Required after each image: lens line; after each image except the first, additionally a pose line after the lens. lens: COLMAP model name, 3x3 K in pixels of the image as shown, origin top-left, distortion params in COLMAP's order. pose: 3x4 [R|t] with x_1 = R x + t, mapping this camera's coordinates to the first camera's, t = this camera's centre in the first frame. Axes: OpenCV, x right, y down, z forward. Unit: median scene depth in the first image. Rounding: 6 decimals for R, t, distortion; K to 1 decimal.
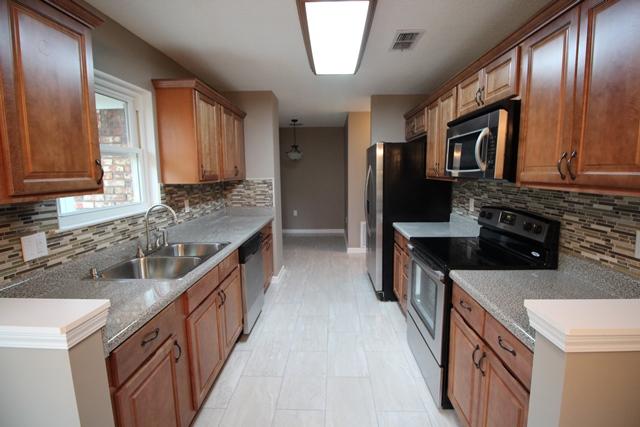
lens RADIAL K [[296.3, 0, 322.6], [0, 296.3, 206.9], [0, 0, 1]] dist [0.002190, -0.013161]
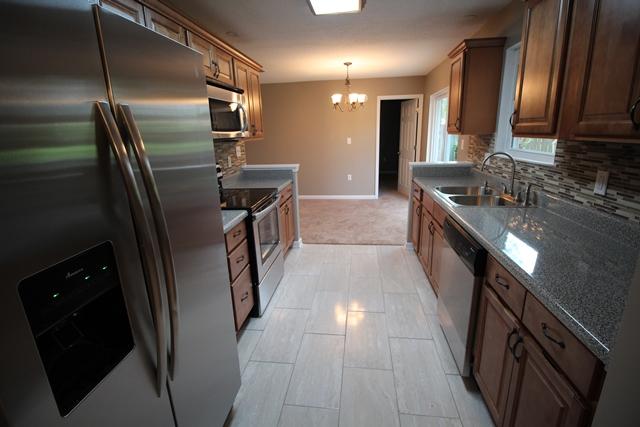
lens RADIAL K [[296.3, 0, 322.6], [0, 296.3, 206.9], [0, 0, 1]] dist [0.002190, -0.013161]
pose [[-0.995192, 0.016090, 0.096618, -0.003596], [0.049822, 0.932428, 0.357904, -0.213501], [-0.084331, 0.360997, -0.928746, 1.864711]]
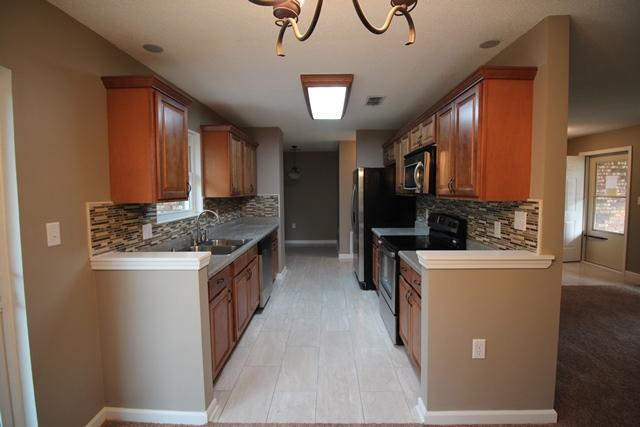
lens RADIAL K [[296.3, 0, 322.6], [0, 296.3, 206.9], [0, 0, 1]] dist [0.002190, -0.013161]
pose [[0.999870, 0.002329, 0.015981, -0.000405], [-0.001324, 0.998035, -0.062640, 0.057144], [-0.016095, 0.062610, 0.997908, -0.421980]]
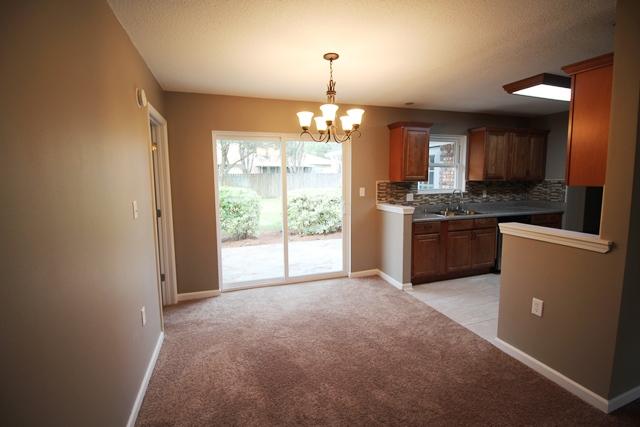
lens RADIAL K [[296.3, 0, 322.6], [0, 296.3, 206.9], [0, 0, 1]] dist [0.002190, -0.013161]
pose [[0.357112, 0.099483, -0.928749, 0.999629], [-0.107910, 0.992048, 0.064771, 0.076491], [0.927807, 0.077091, 0.365007, -0.625876]]
